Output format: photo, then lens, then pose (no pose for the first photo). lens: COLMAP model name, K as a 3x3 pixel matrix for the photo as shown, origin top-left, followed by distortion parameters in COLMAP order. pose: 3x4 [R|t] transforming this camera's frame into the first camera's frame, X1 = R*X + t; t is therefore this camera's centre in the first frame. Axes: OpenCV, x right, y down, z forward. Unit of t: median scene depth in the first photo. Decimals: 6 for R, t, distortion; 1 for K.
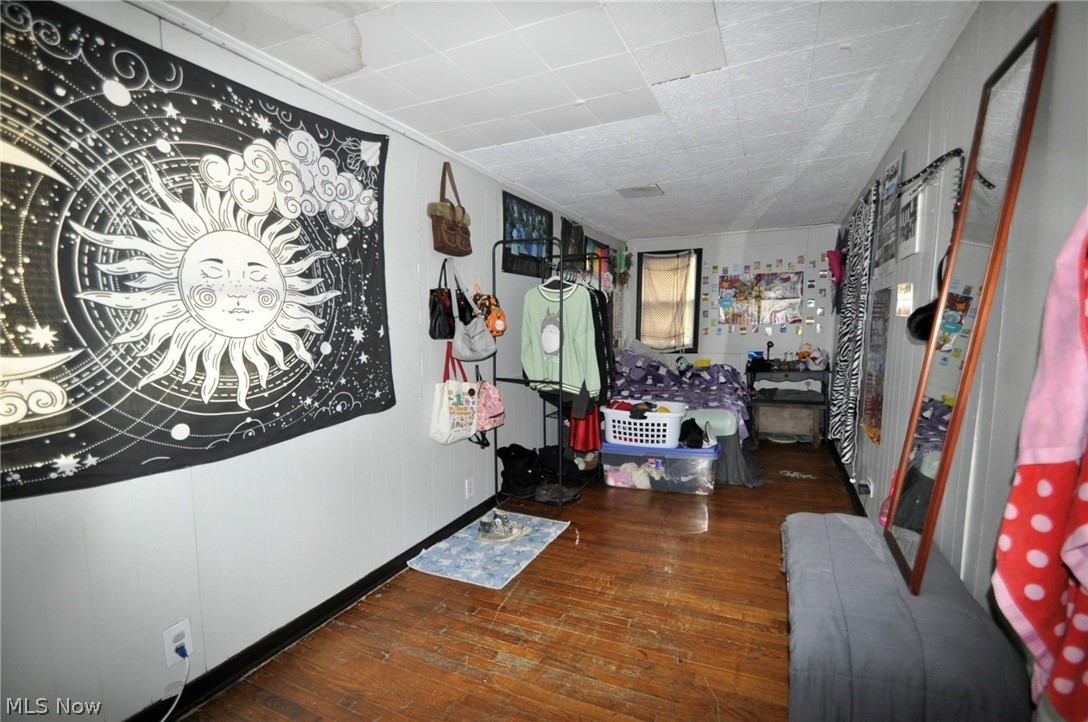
lens RADIAL K [[488.3, 0, 536.1], [0, 488.3, 368.6], [0, 0, 1]] dist [0.010782, -0.000694]
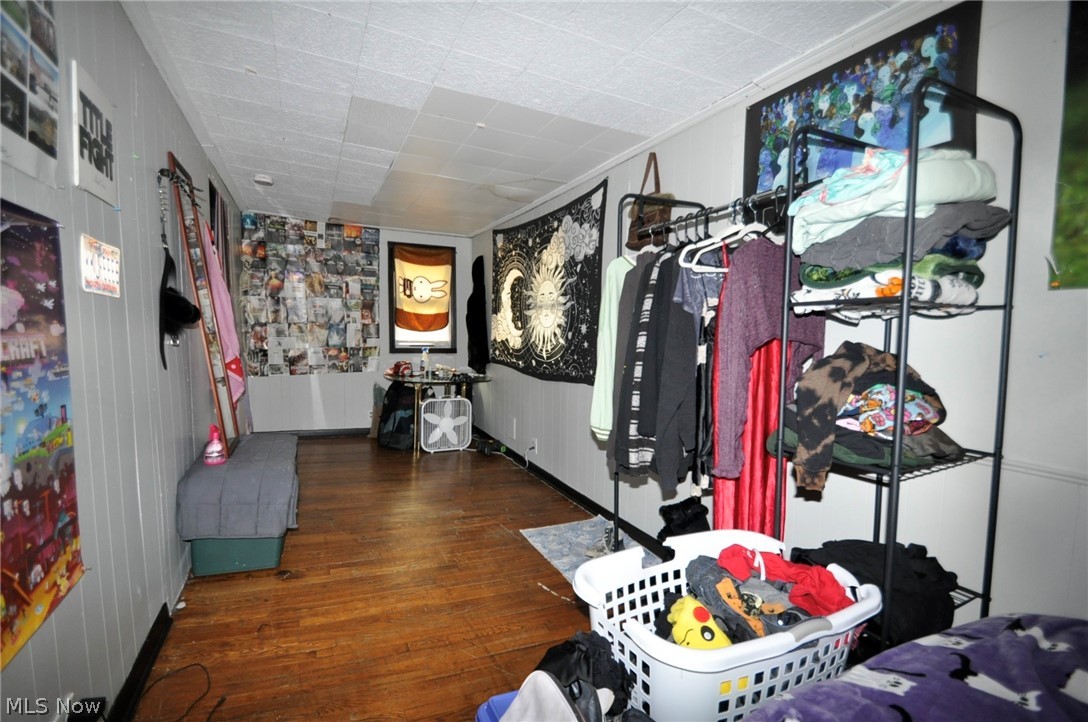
lens RADIAL K [[488.3, 0, 536.1], [0, 488.3, 368.6], [0, 0, 1]] dist [0.010782, -0.000694]
pose [[-0.622750, 0.054266, -0.780537, 0.984538], [-0.094850, 0.984998, 0.144158, -0.164798], [0.776650, 0.163808, -0.608261, 1.986165]]
